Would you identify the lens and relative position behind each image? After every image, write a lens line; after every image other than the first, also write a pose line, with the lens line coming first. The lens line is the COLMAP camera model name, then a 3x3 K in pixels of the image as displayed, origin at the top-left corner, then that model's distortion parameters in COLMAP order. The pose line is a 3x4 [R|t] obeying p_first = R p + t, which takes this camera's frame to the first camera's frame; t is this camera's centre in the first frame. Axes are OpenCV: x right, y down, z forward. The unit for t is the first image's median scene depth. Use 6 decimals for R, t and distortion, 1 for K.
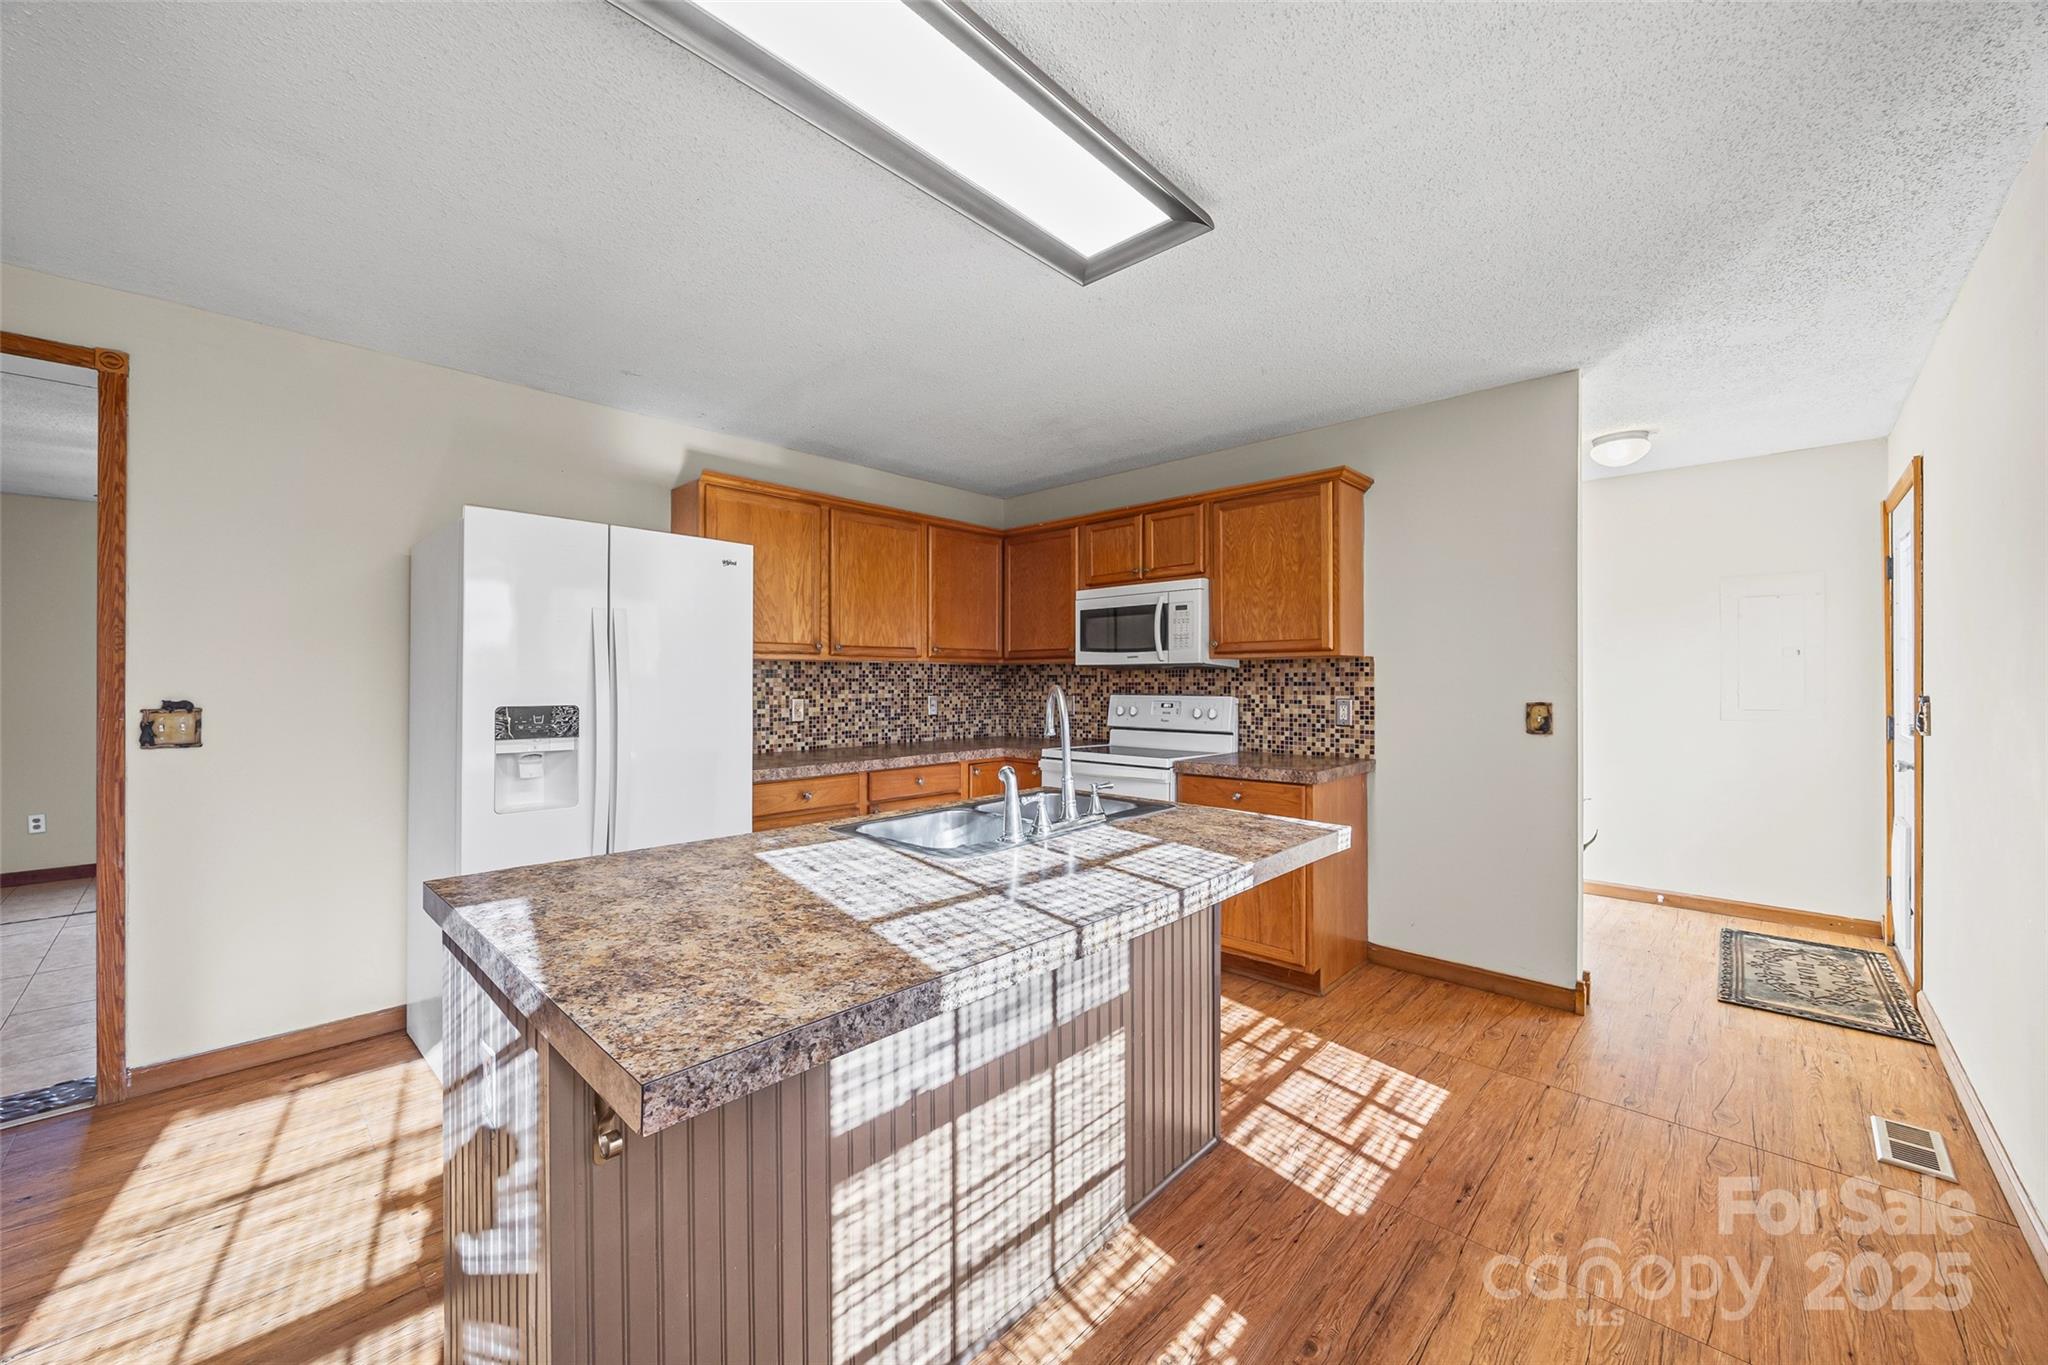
lens RADIAL K [[783.7, 0, 1019.8], [0, 783.7, 681.7], [0, 0, 1]] dist [-0.001470, -0.000131]
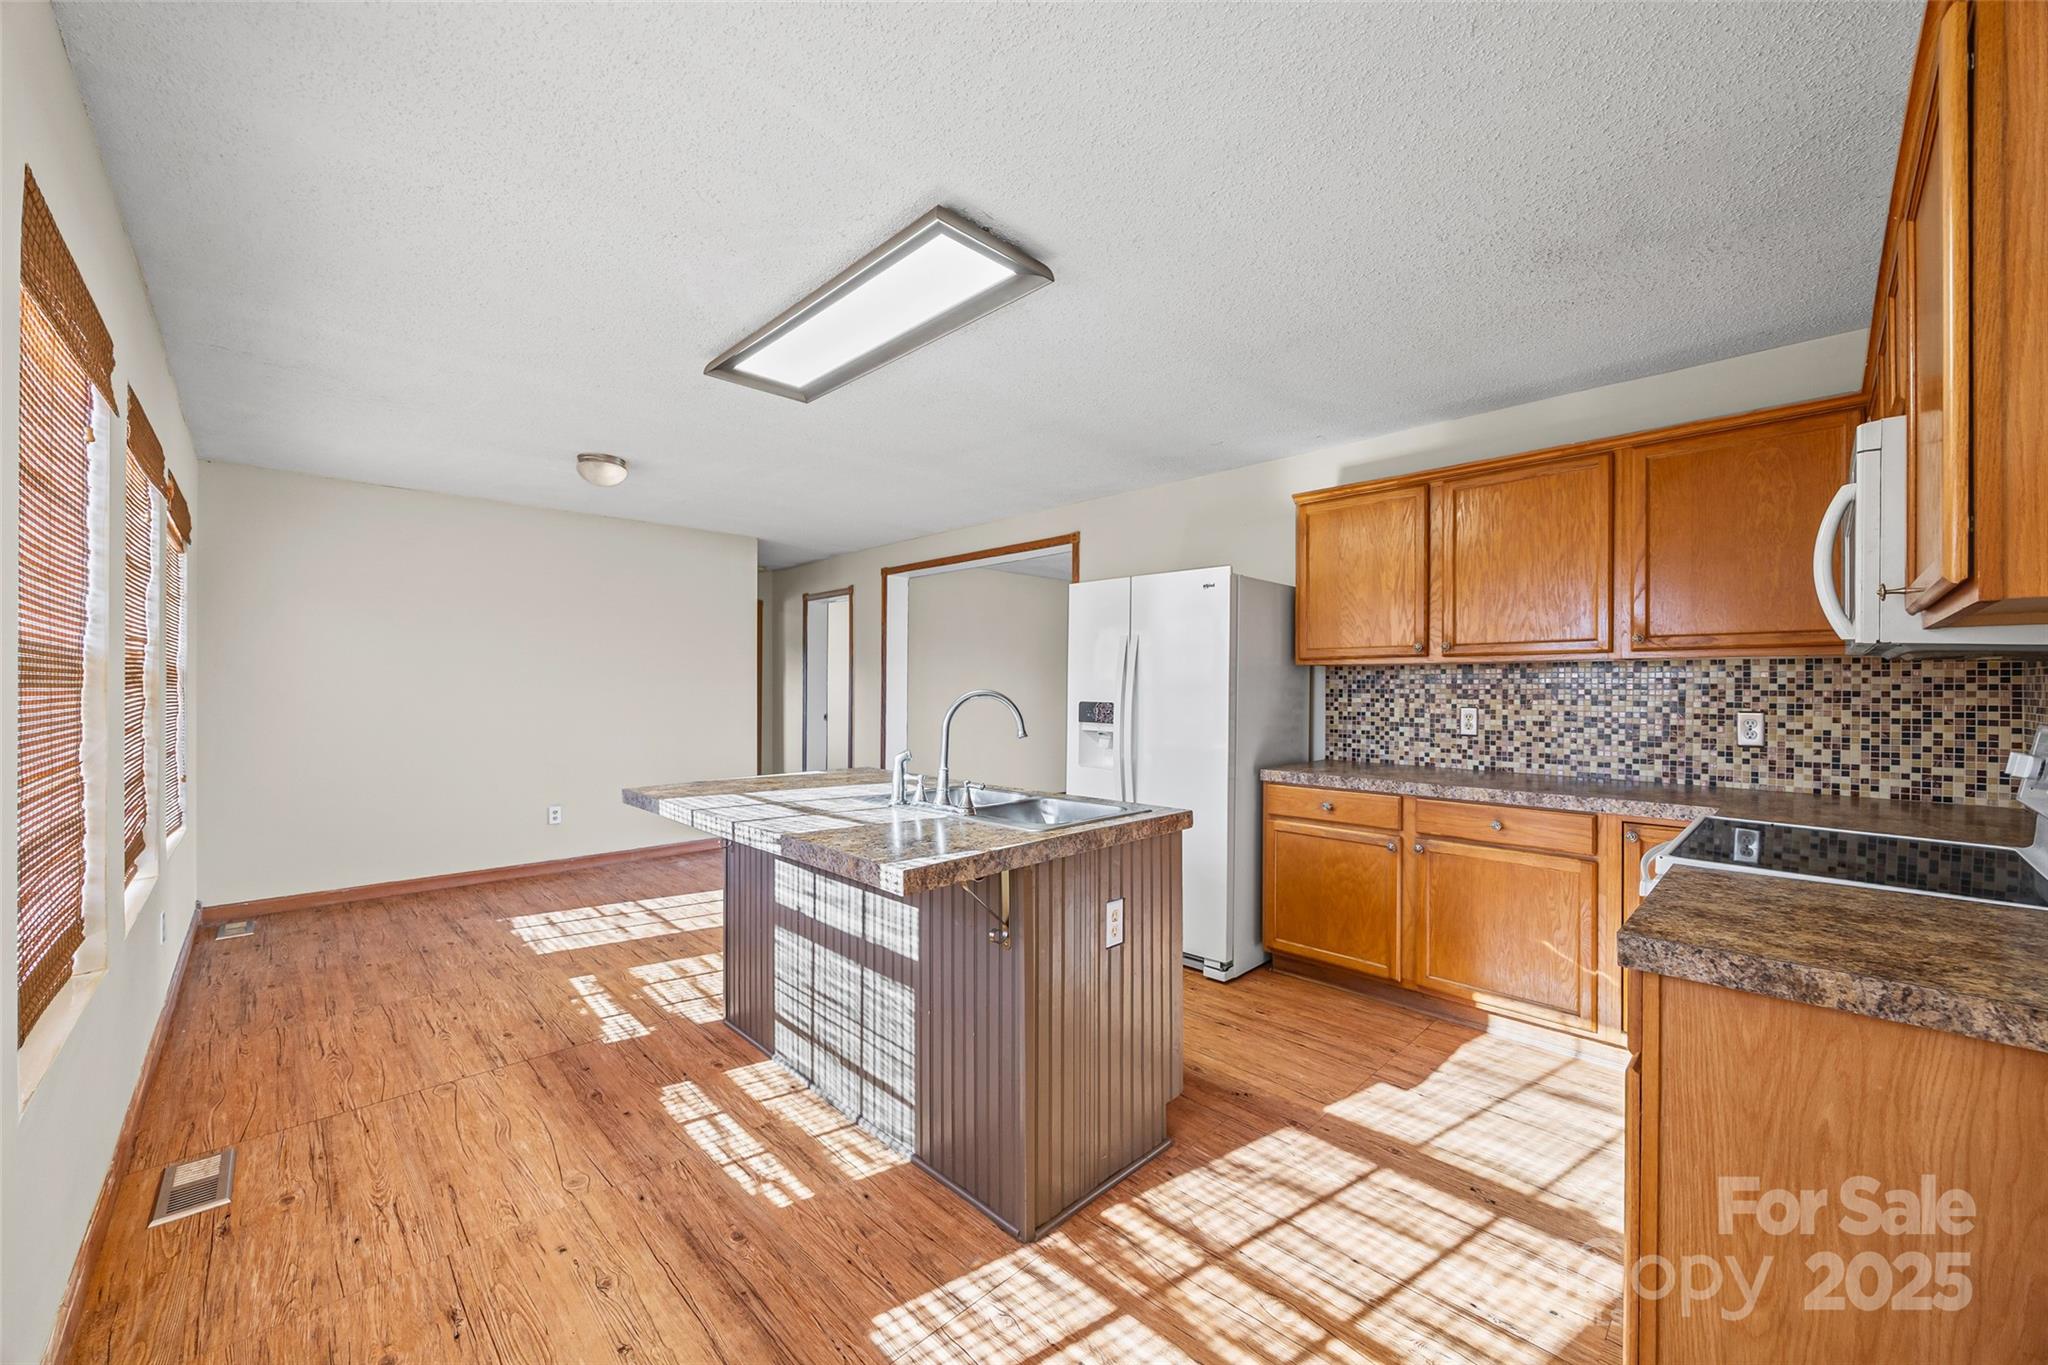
lens RADIAL K [[783.7, 0, 1025.5], [0, 783.7, 687.2], [0, 0, 1]] dist [-0.001470, -0.000131]
pose [[-0.042598, 0.002093, -0.999090, 0.725903], [-0.003900, 0.999990, 0.002261, -0.001164], [0.999085, 0.003993, -0.042589, 0.694567]]
